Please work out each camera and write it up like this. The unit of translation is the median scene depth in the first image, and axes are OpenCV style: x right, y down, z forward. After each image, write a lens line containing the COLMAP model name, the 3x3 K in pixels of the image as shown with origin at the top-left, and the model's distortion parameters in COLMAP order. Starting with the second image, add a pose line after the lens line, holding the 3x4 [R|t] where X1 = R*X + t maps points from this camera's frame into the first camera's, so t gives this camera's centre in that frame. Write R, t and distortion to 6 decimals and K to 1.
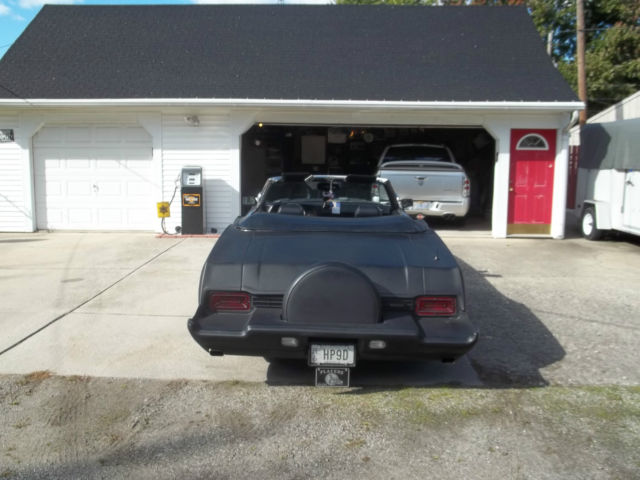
lens RADIAL K [[558.6, 0, 320.0], [0, 558.6, 240.0], [0, 0, 1]] dist [-0.050418, 0.008962]
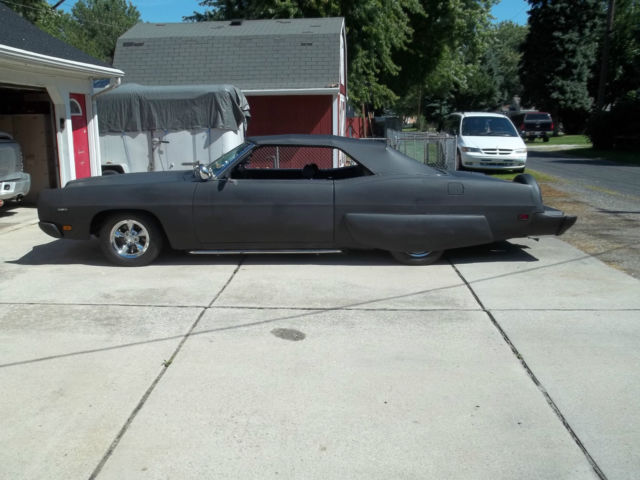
lens RADIAL K [[630.4, 0, 318.2], [0, 630.4, 254.1], [0, 0, 1]] dist [-0.106742, 0.172285]
pose [[0.012224, -0.217679, 0.975944, -0.735878], [0.164632, 0.963135, 0.212760, -0.093757], [-0.986279, 0.158070, 0.047610, 0.585004]]
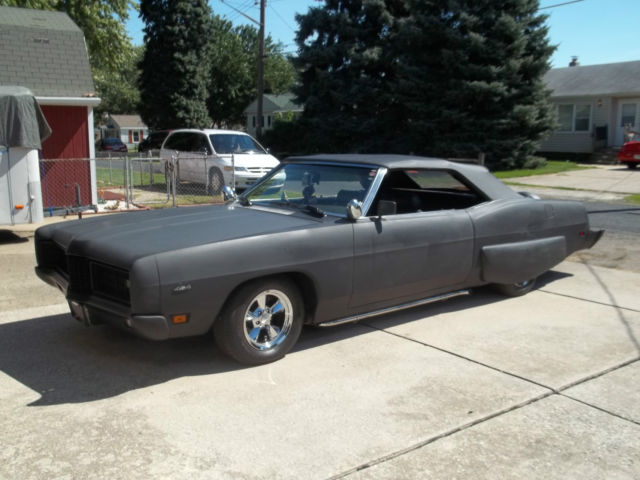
lens RADIAL K [[630.4, 0, 318.2], [0, 630.4, 254.1], [0, 0, 1]] dist [-0.106742, 0.172285]
pose [[-0.613270, -0.155269, 0.774462, -0.431361], [0.114249, 0.952741, 0.281481, -0.157038], [-0.781567, 0.261105, -0.566548, 1.007046]]
